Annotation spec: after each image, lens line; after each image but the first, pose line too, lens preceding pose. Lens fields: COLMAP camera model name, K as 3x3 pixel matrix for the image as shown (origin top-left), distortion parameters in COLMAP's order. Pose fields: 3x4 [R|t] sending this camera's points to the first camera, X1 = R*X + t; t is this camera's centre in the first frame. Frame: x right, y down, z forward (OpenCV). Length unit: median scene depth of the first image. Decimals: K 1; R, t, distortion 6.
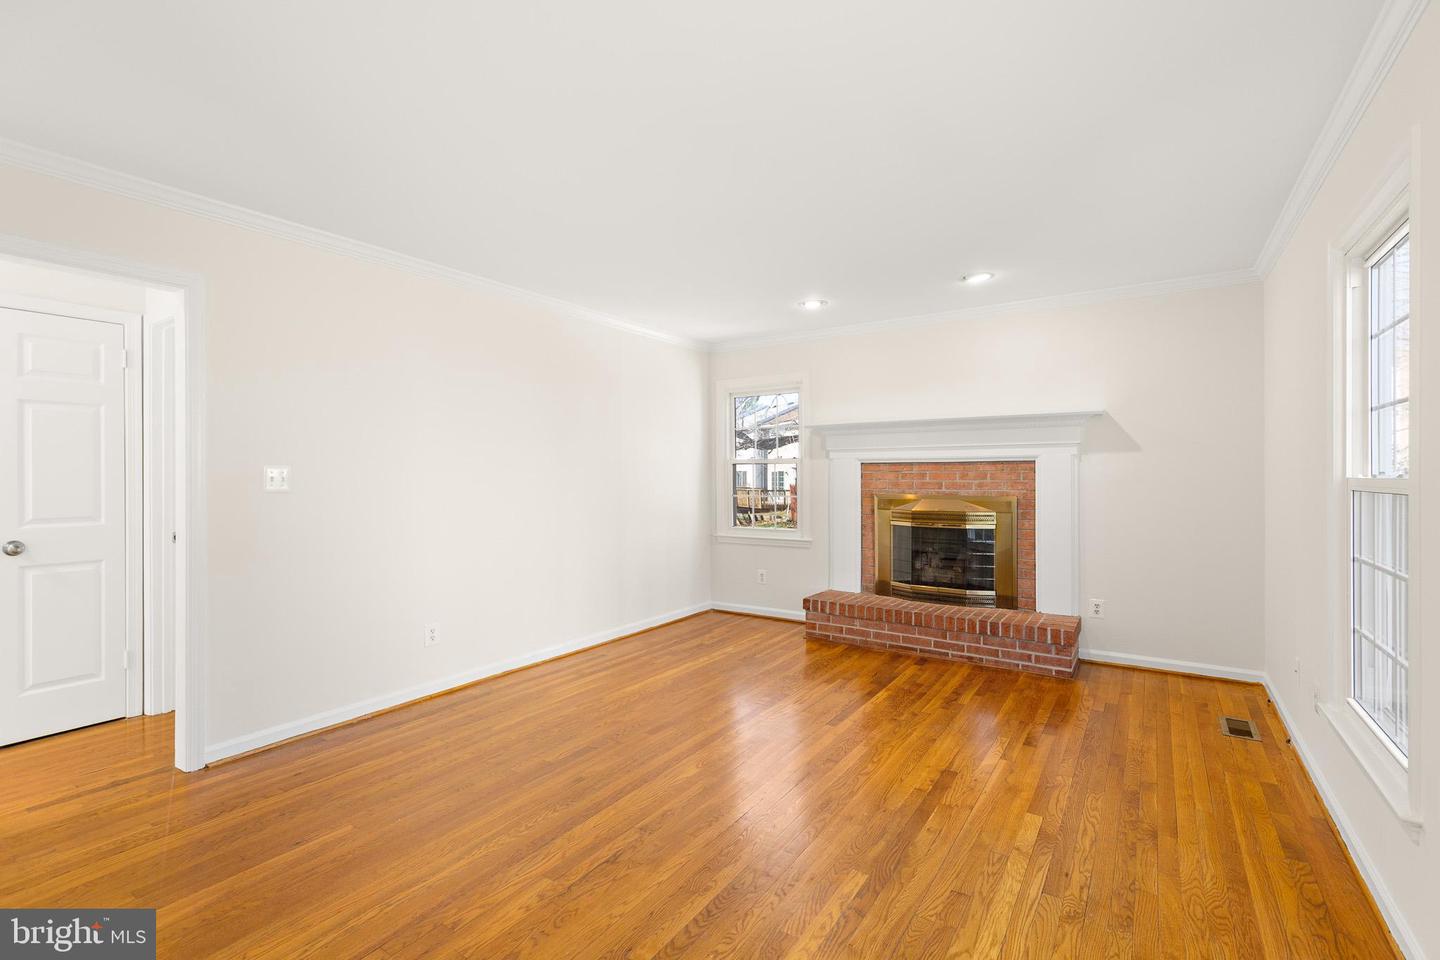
lens RADIAL K [[648.6, 0, 722.0], [0, 648.6, 474.7], [0, 0, 1]] dist [0.012085, -0.003321]
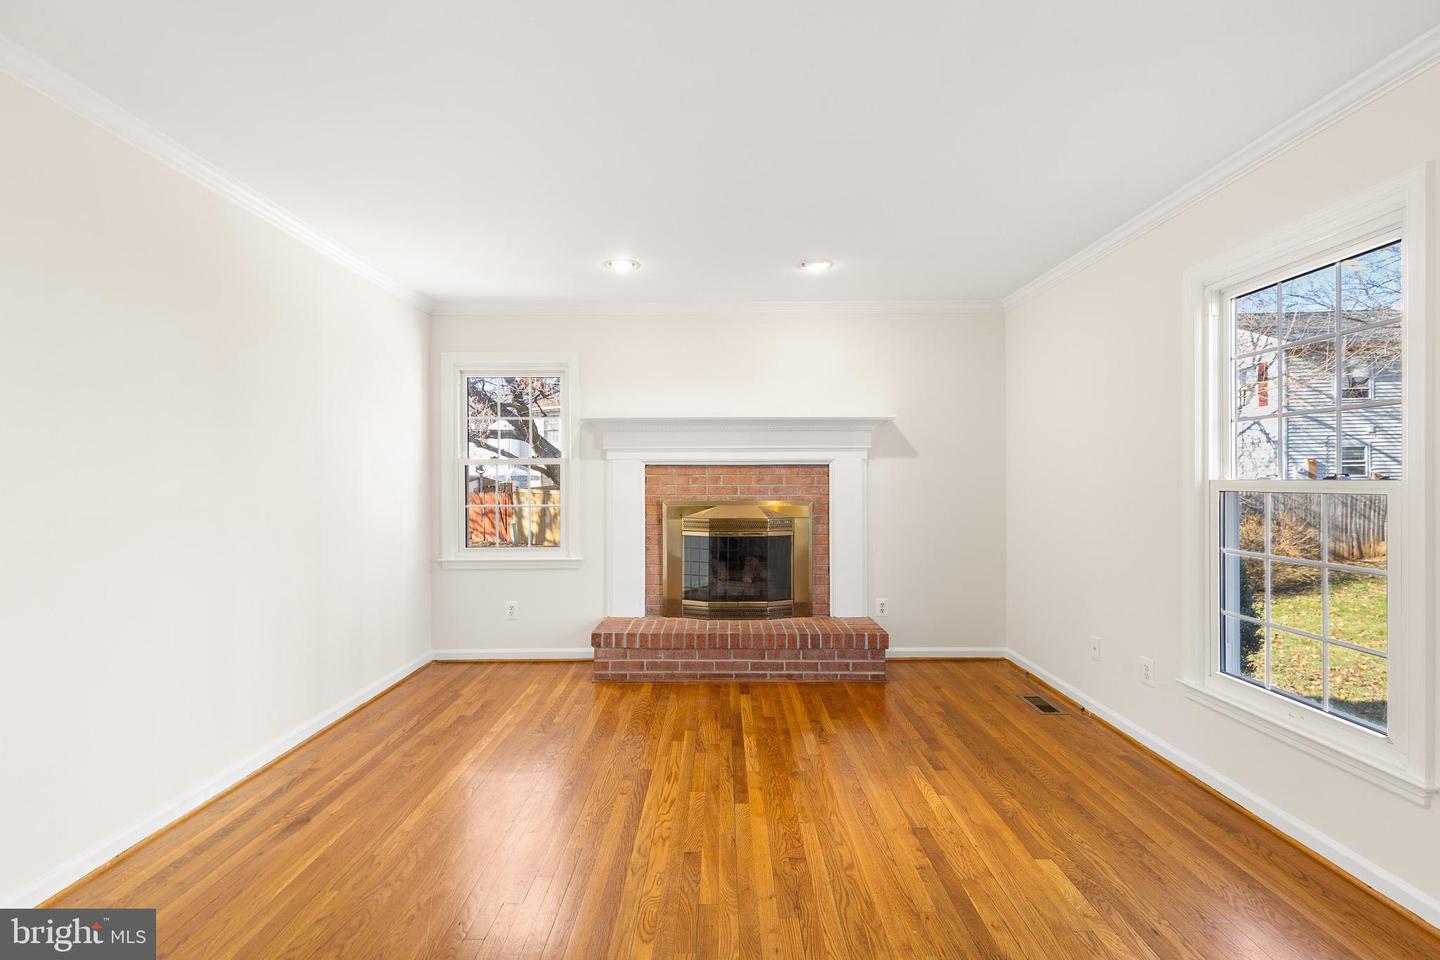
lens RADIAL K [[648.6, 0, 722.2], [0, 648.6, 480.1], [0, 0, 1]] dist [0.012085, -0.003321]
pose [[0.833950, -0.000525, 0.551840, -0.201975], [0.000761, 1.000000, -0.000199, 0.002489], [-0.551839, 0.000586, 0.833950, 0.269748]]
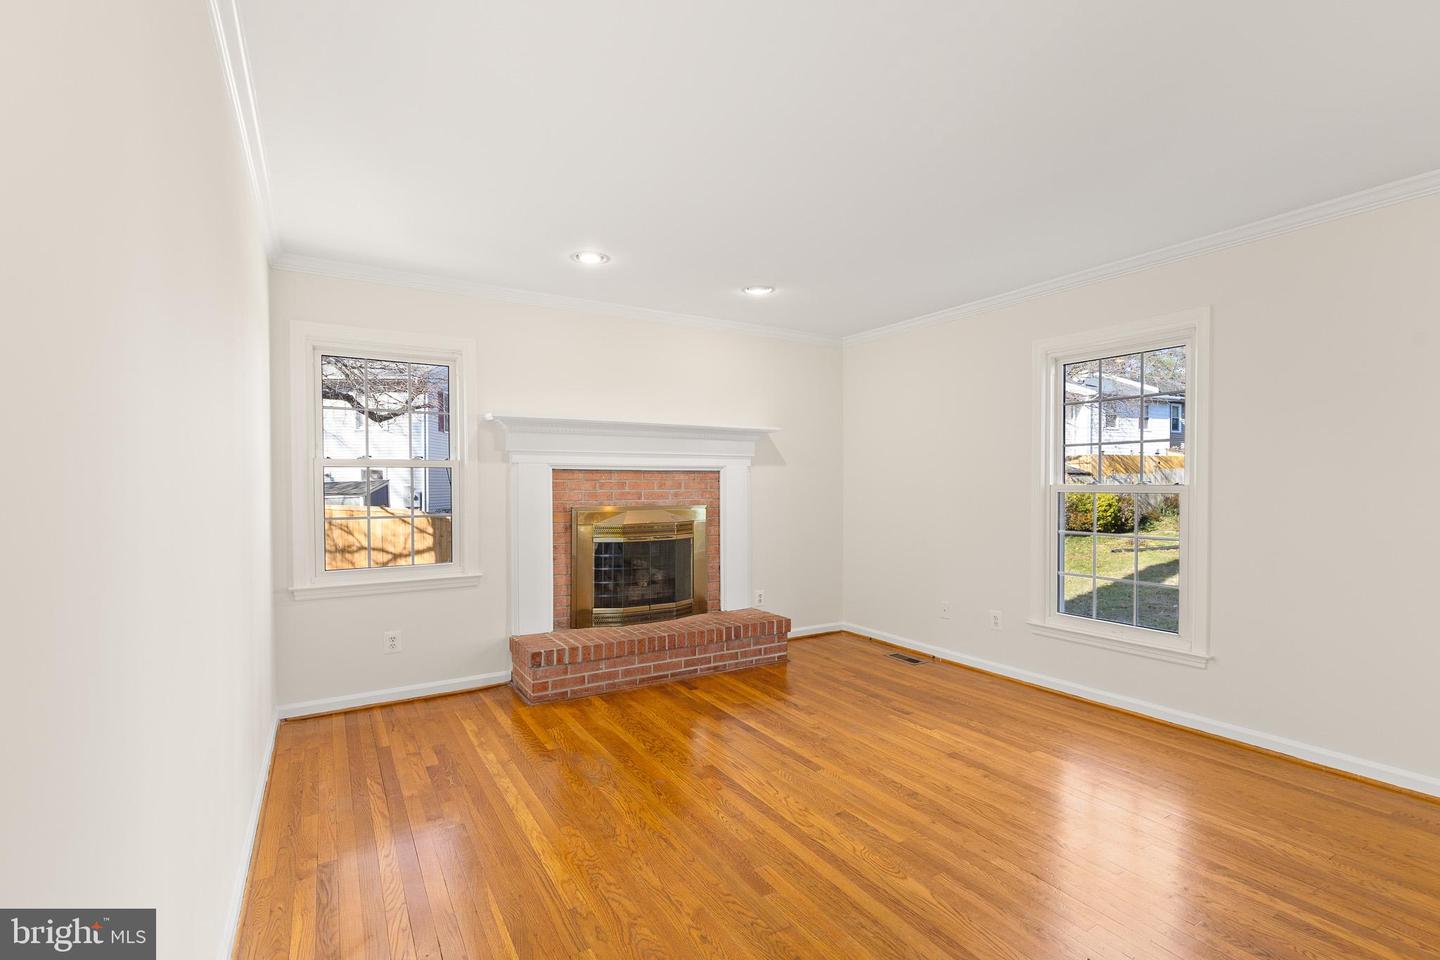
lens RADIAL K [[648.6, 0, 727.4], [0, 648.6, 493.4], [0, 0, 1]] dist [0.012085, -0.003321]
pose [[0.424396, -0.011247, 0.905407, -0.489889], [0.001591, 0.999931, 0.011675, 0.003145], [-0.905475, -0.003514, 0.424384, 0.542162]]
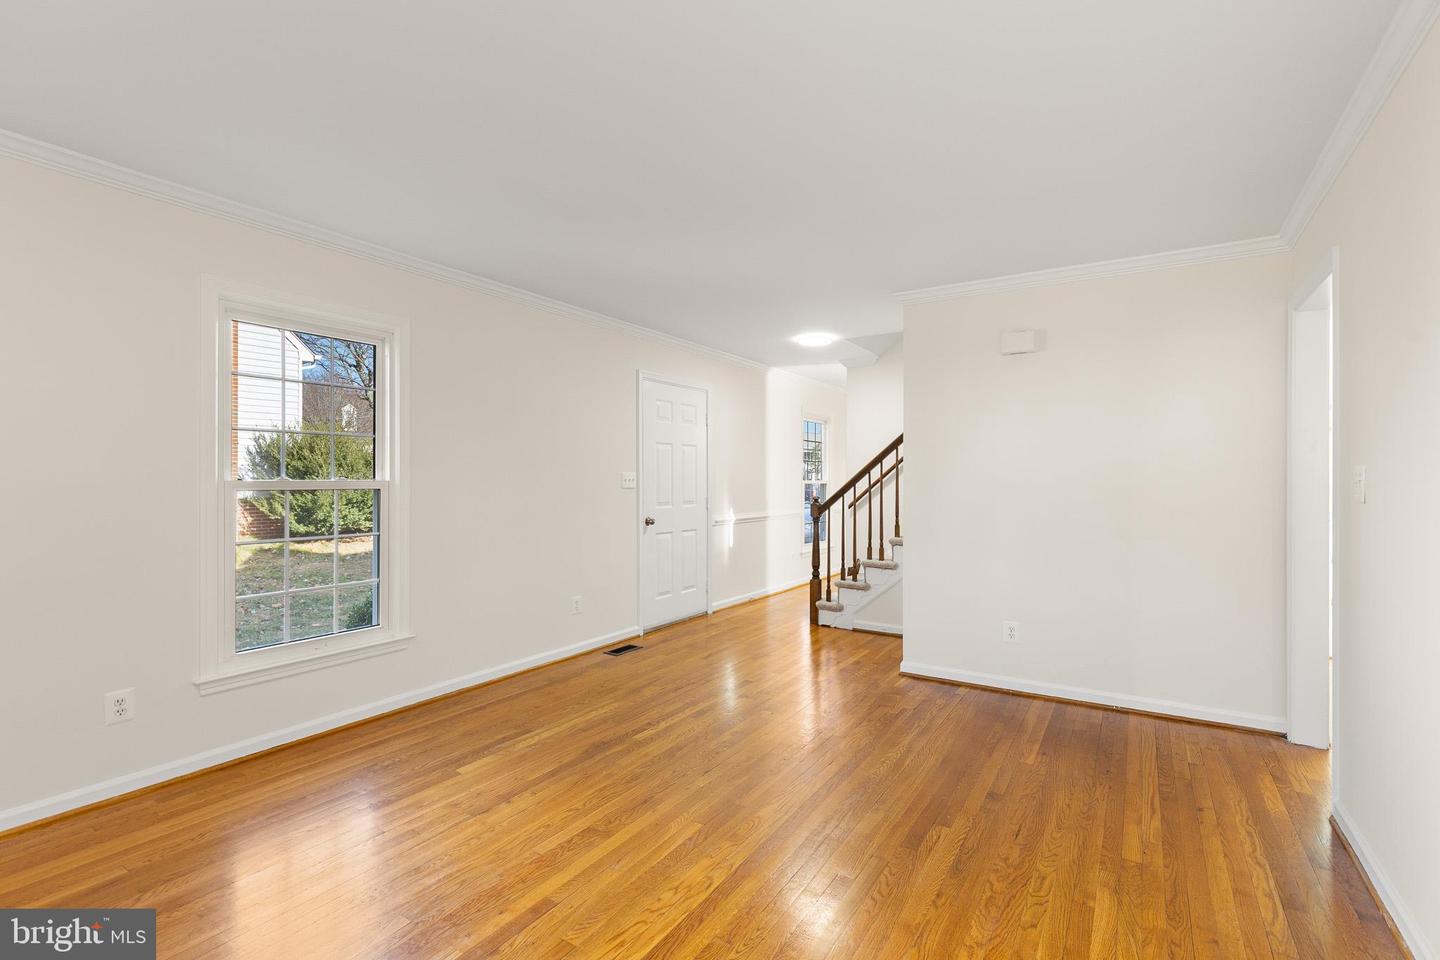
lens RADIAL K [[648.6, 0, 714.5], [0, 648.6, 480.4], [0, 0, 1]] dist [0.012085, -0.003321]
pose [[-0.999998, -0.000492, 0.002130, 0.012325], [-0.000493, 1.000000, -0.000329, 0.002562], [-0.002130, -0.000330, -0.999998, 1.161816]]
